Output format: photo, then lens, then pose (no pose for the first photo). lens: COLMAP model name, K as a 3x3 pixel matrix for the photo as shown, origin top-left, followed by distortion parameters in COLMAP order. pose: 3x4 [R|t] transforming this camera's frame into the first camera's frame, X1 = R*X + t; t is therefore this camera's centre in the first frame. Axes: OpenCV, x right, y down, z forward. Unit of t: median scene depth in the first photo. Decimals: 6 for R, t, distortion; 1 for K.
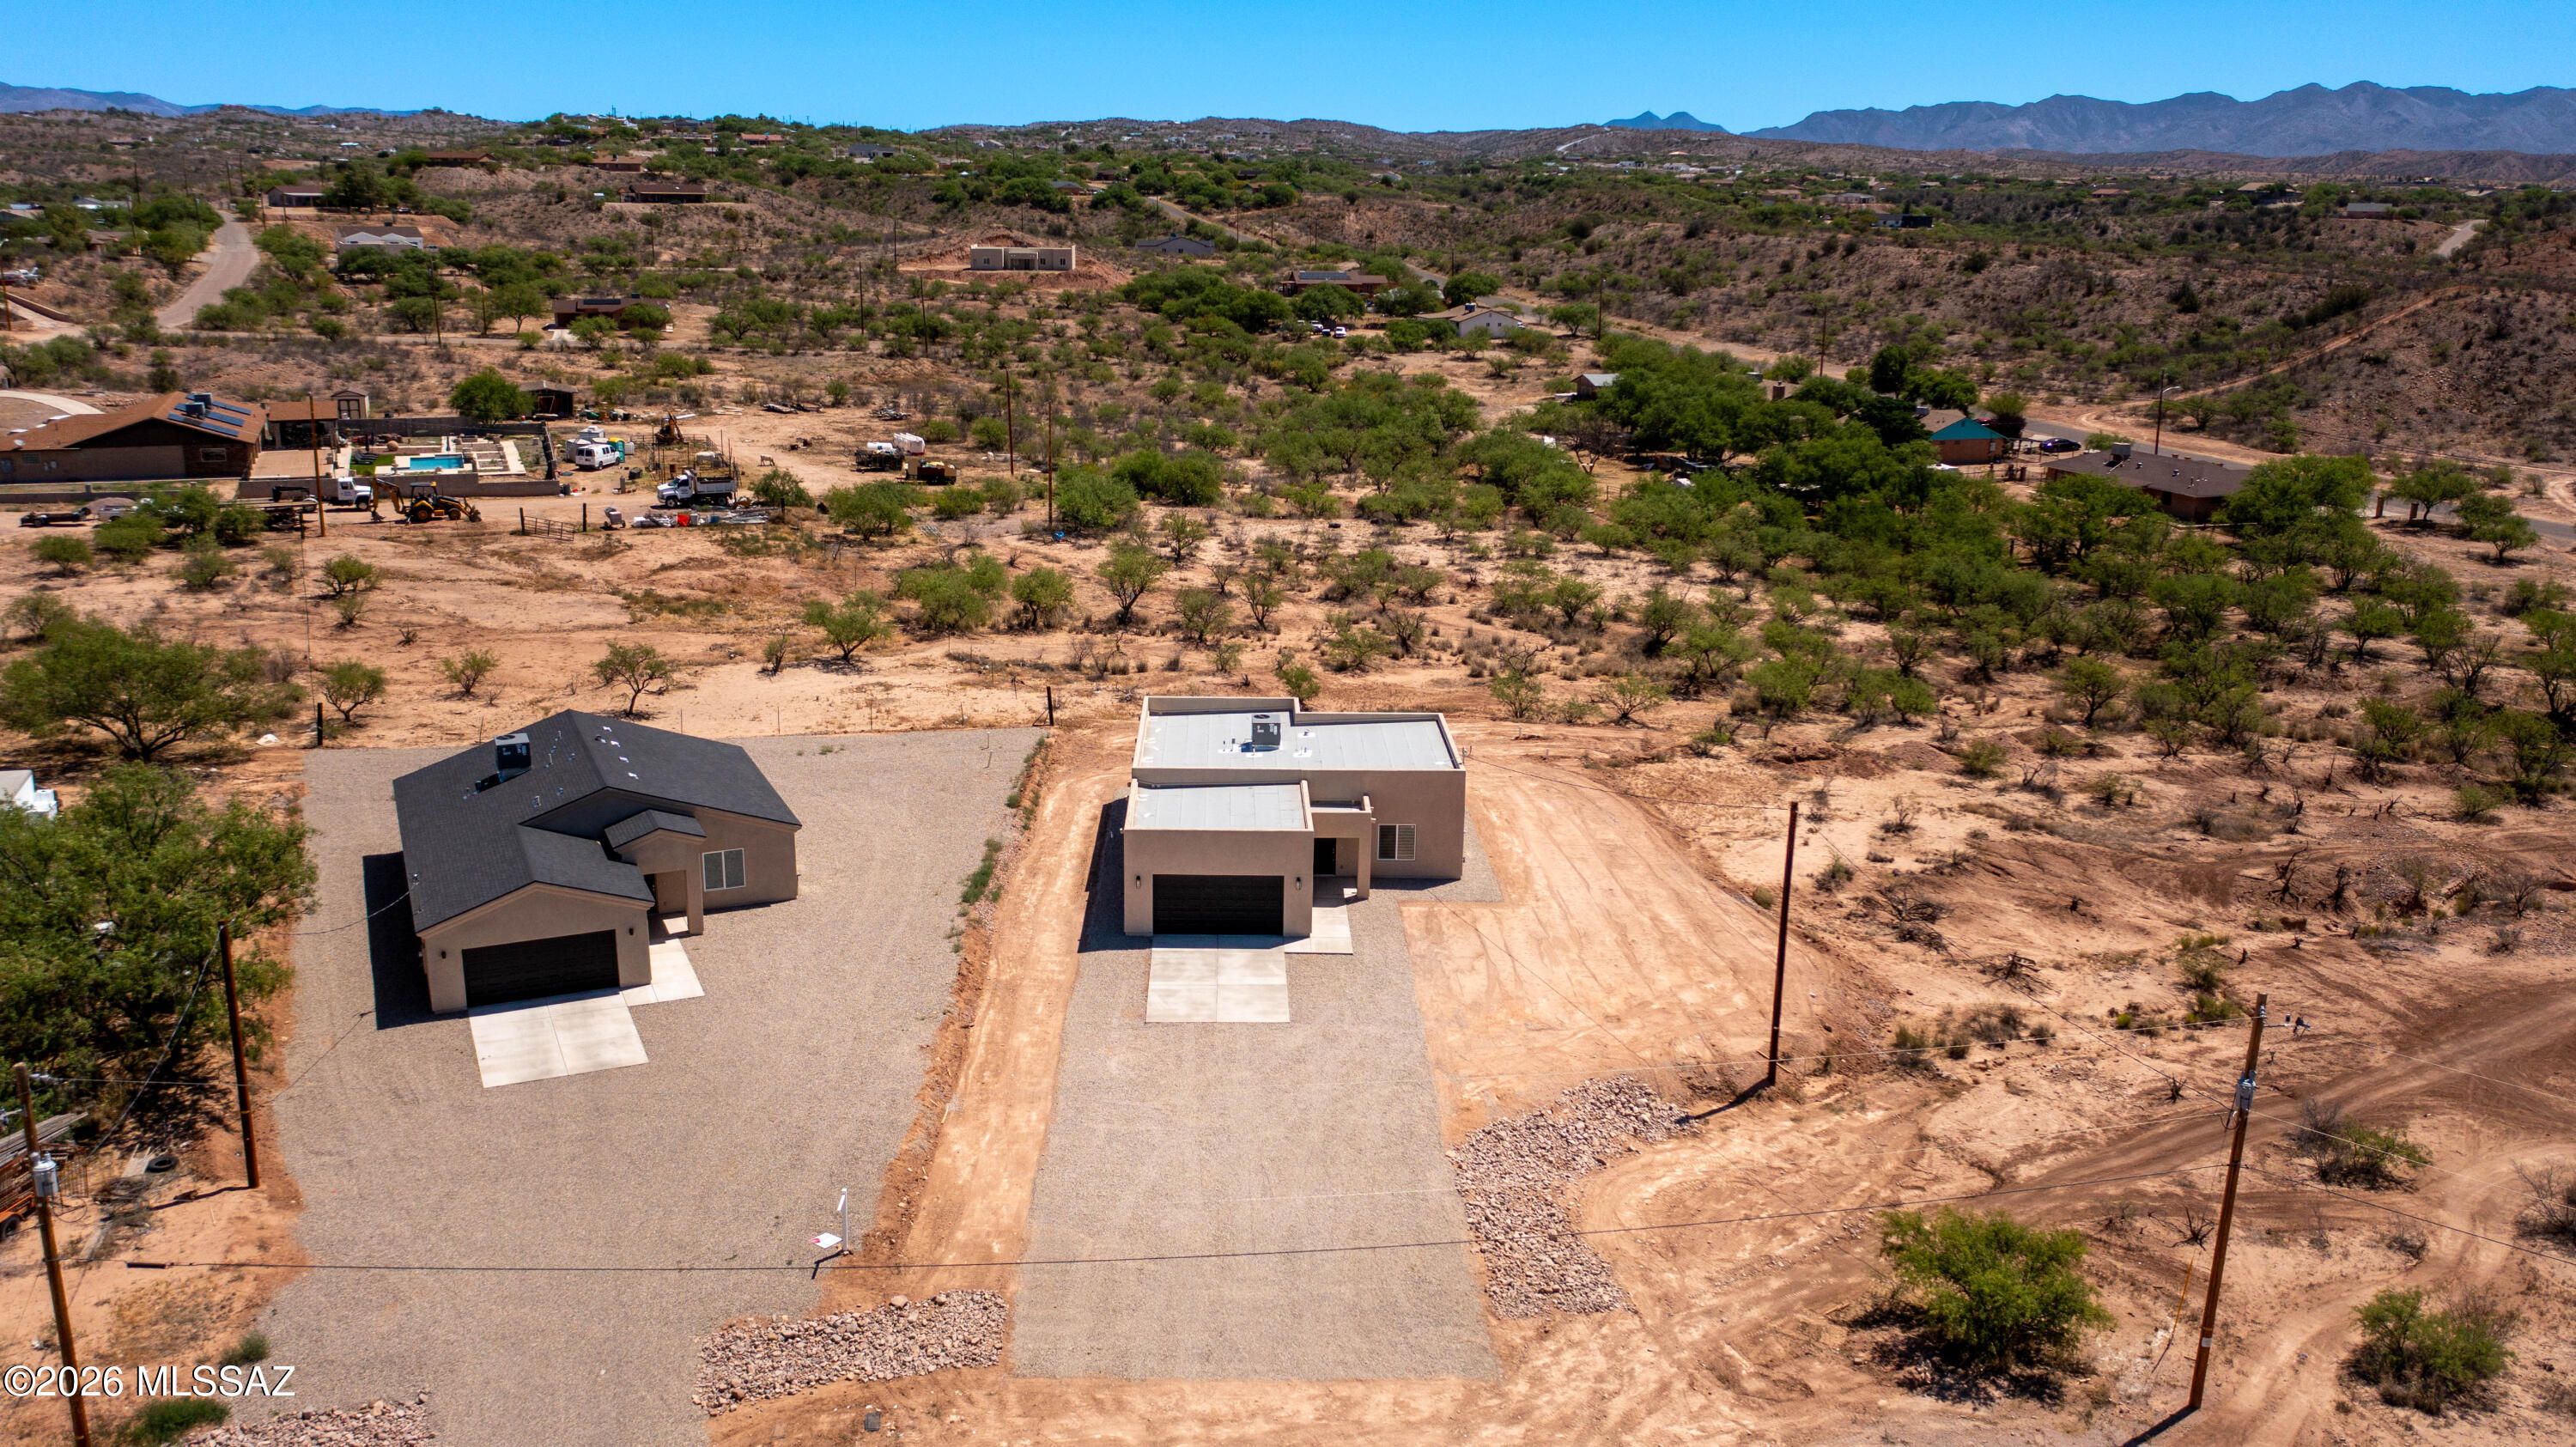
lens RADIAL K [[2014.8, 0, 1288.0], [0, 2014.8, 723.5], [0, 0, 1]] dist [-0.019165, 0.009066]
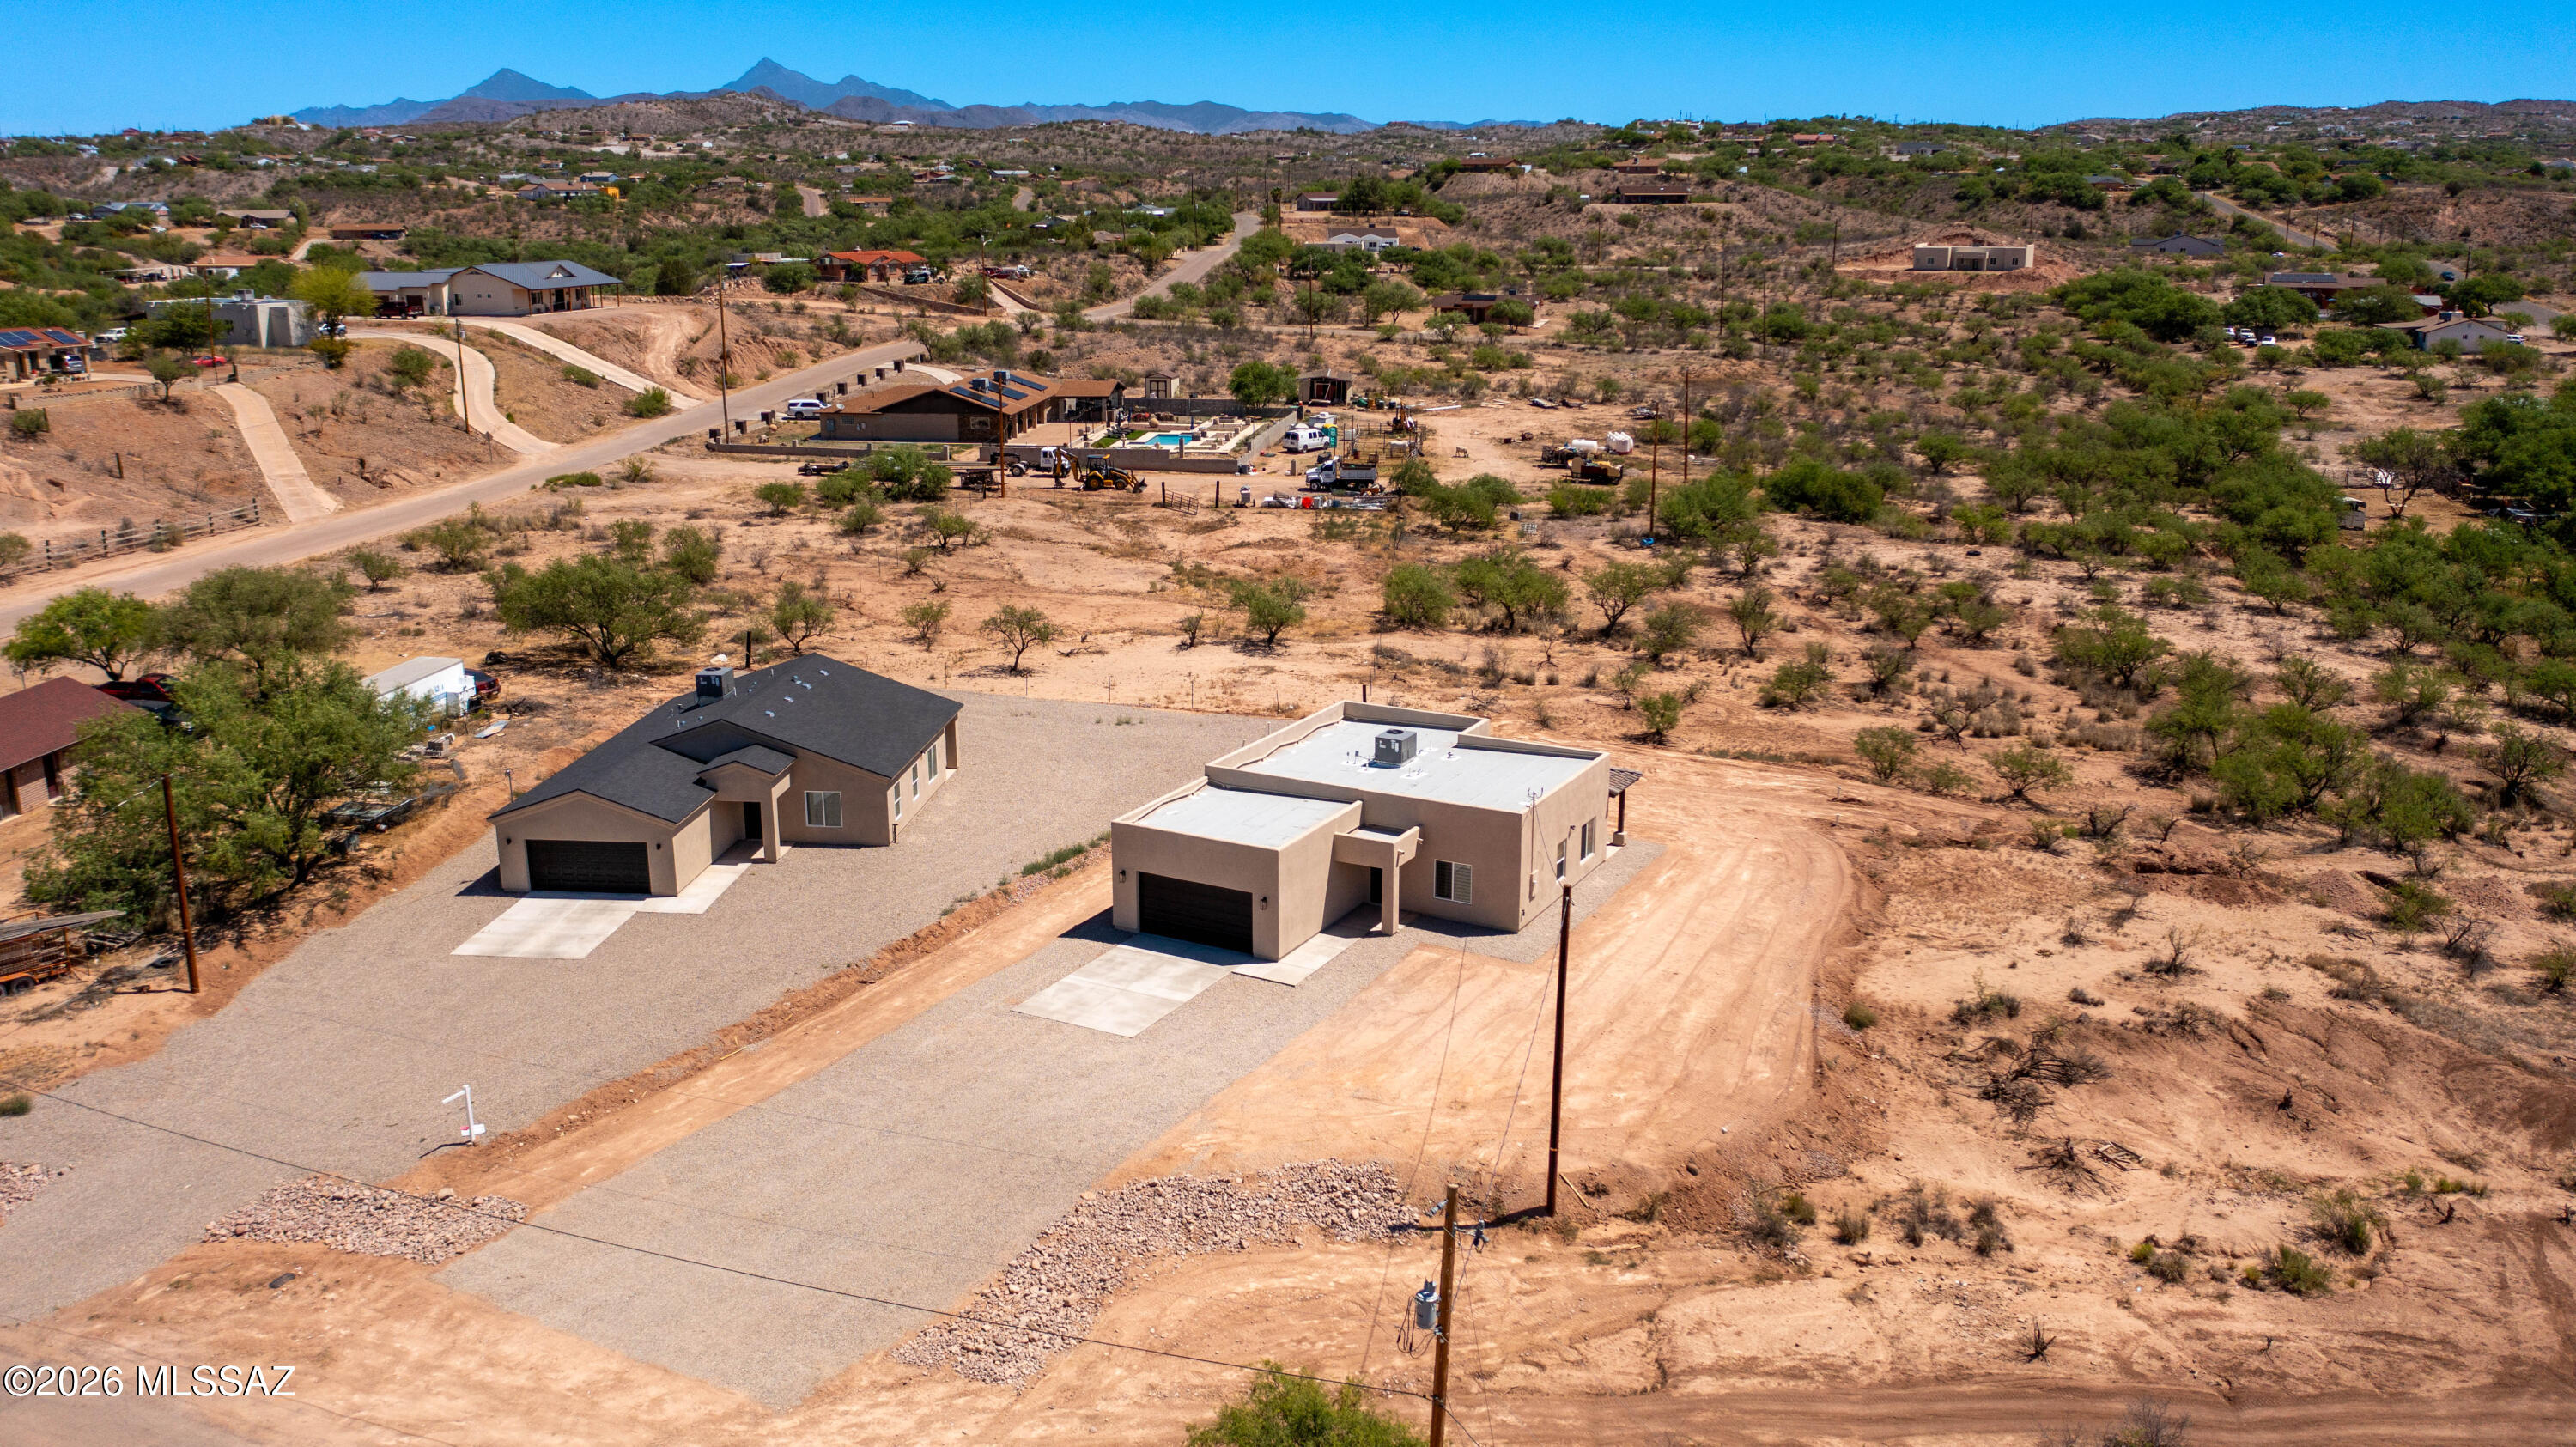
lens RADIAL K [[2014.8, 0, 1288.0], [0, 2014.8, 723.5], [0, 0, 1]] dist [-0.019165, 0.009066]
pose [[0.862012, 0.112321, -0.494287, 0.237608], [-0.112674, 0.993203, 0.029196, -0.017006], [0.494207, 0.030526, 0.868808, 0.088159]]
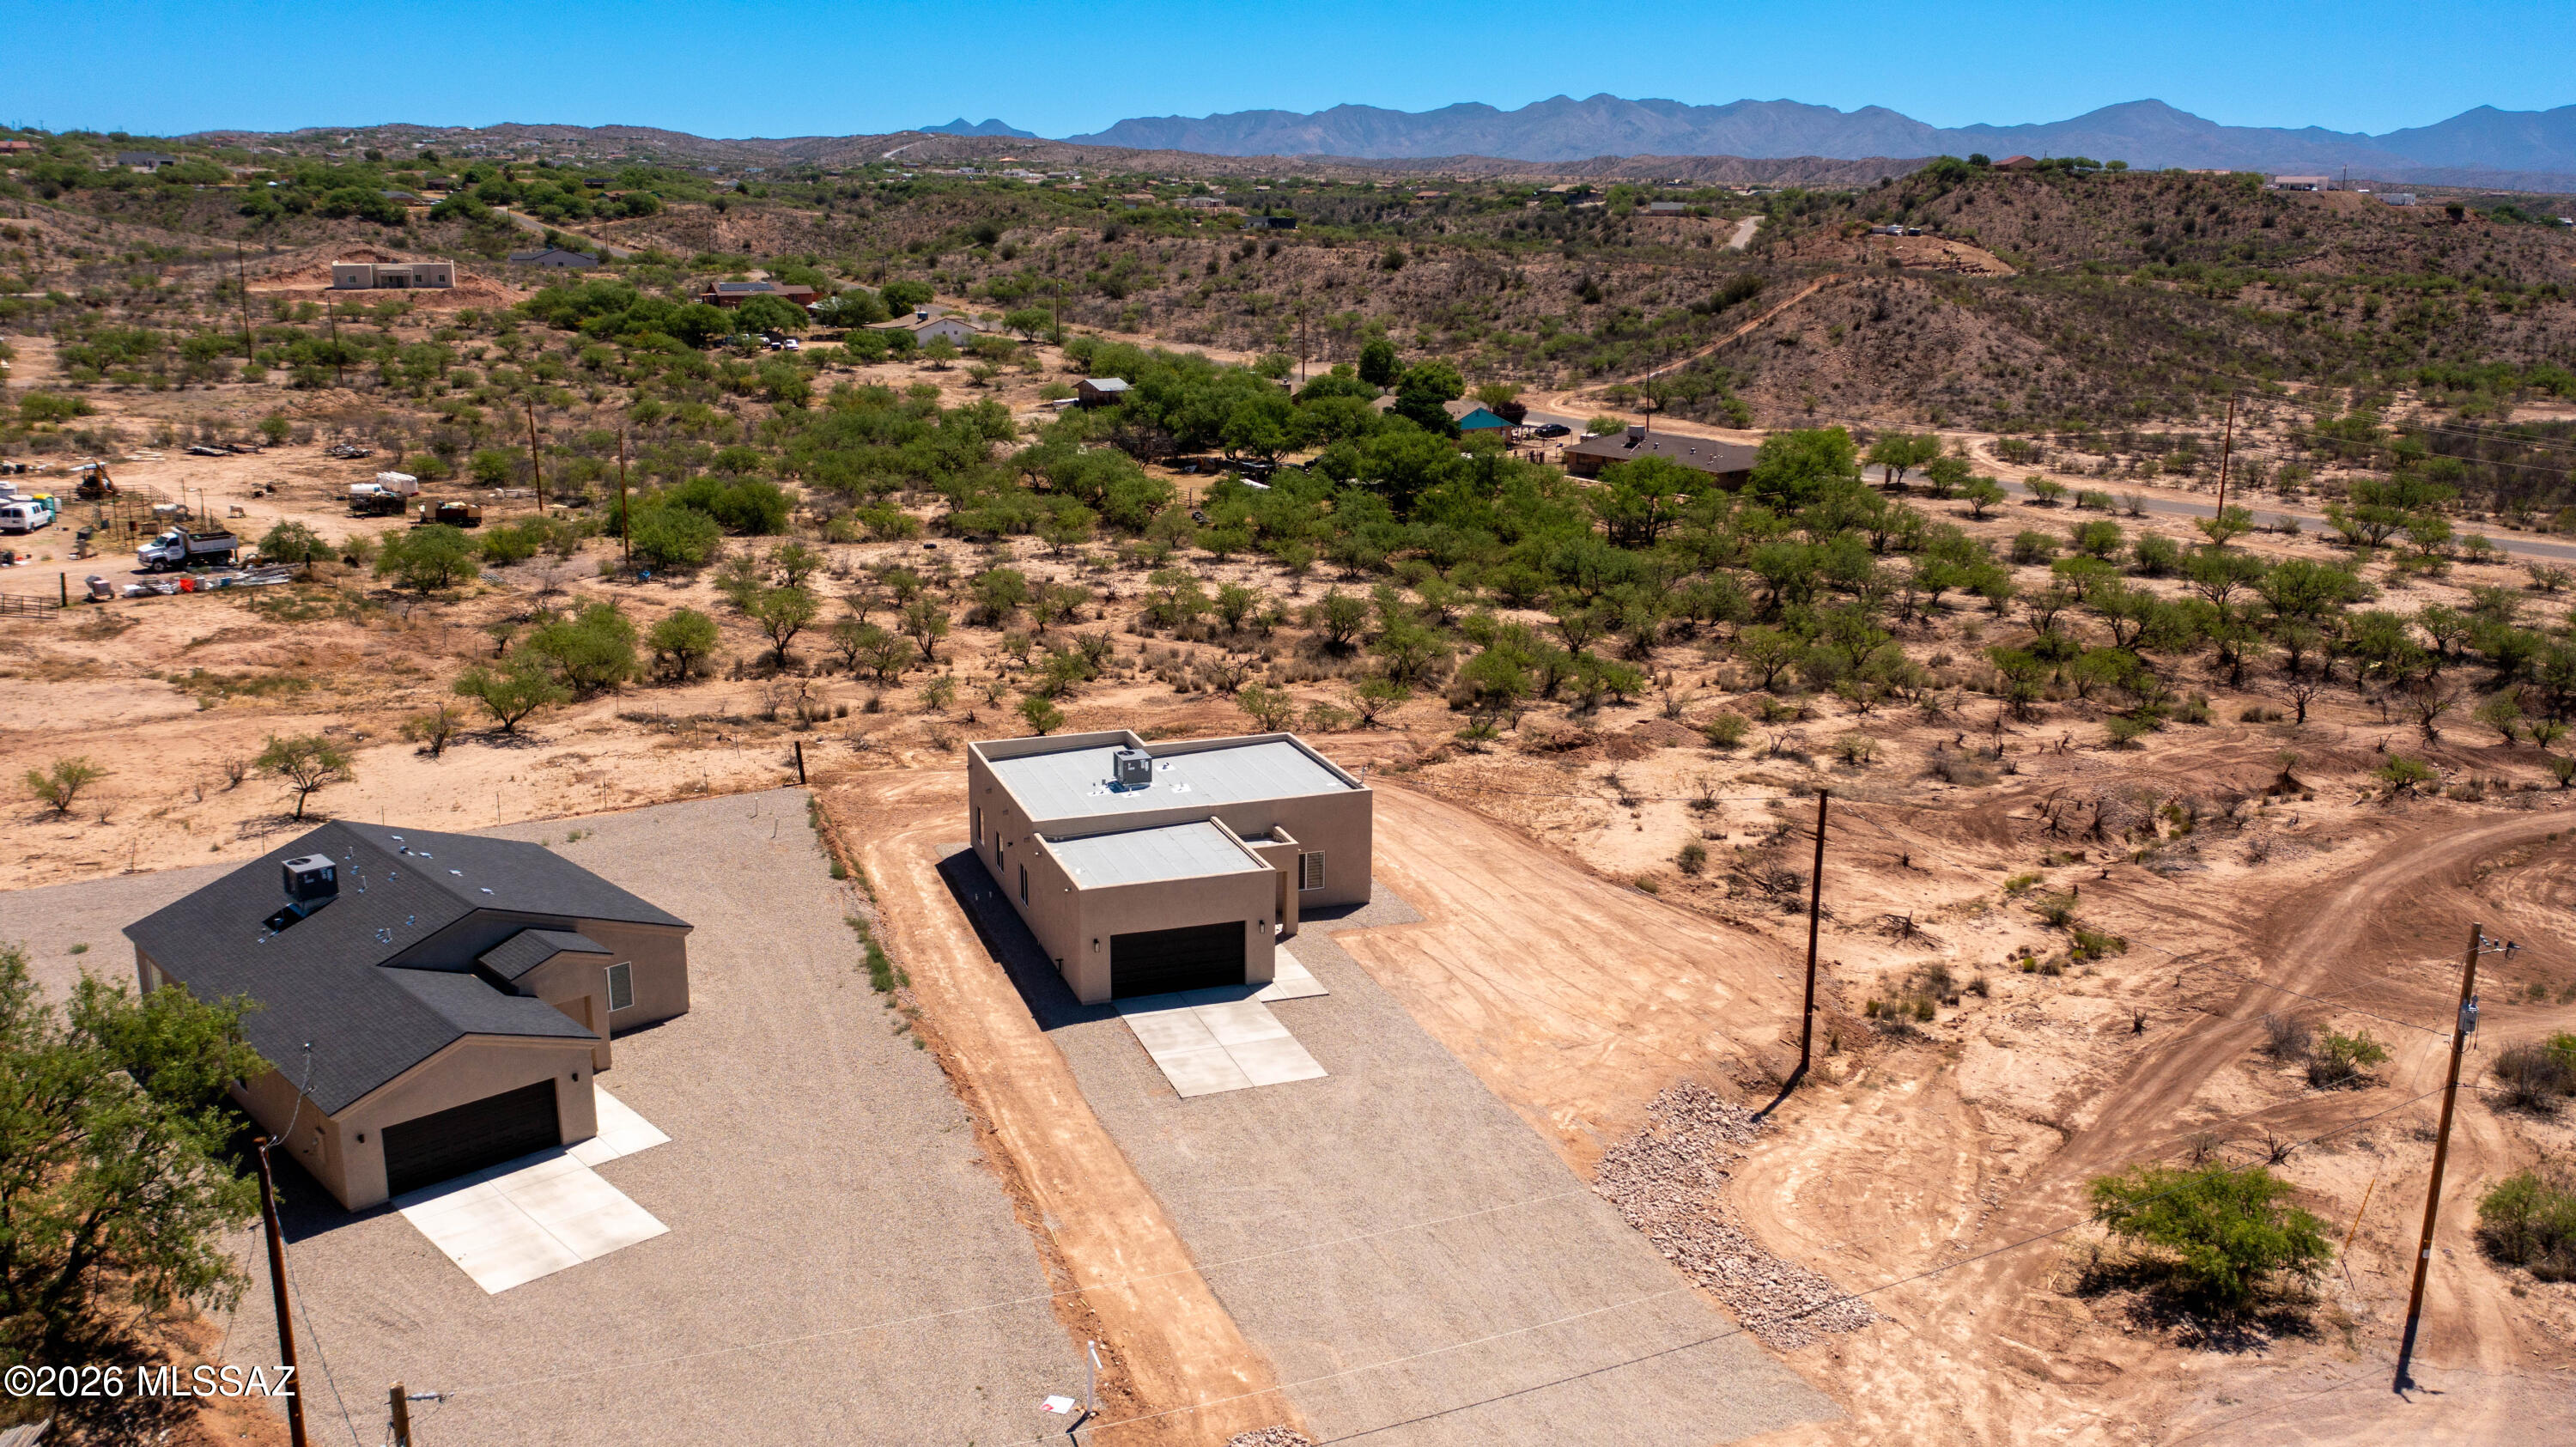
lens RADIAL K [[2015.5, 0, 1288.0], [0, 2015.5, 723.5], [0, 0, 1]] dist [-0.021726, 0.000950]
pose [[0.947549, -0.085861, 0.307862, -0.132017], [0.086811, 0.996168, 0.010636, -0.011786], [-0.307595, 0.016648, 0.951372, 0.051774]]
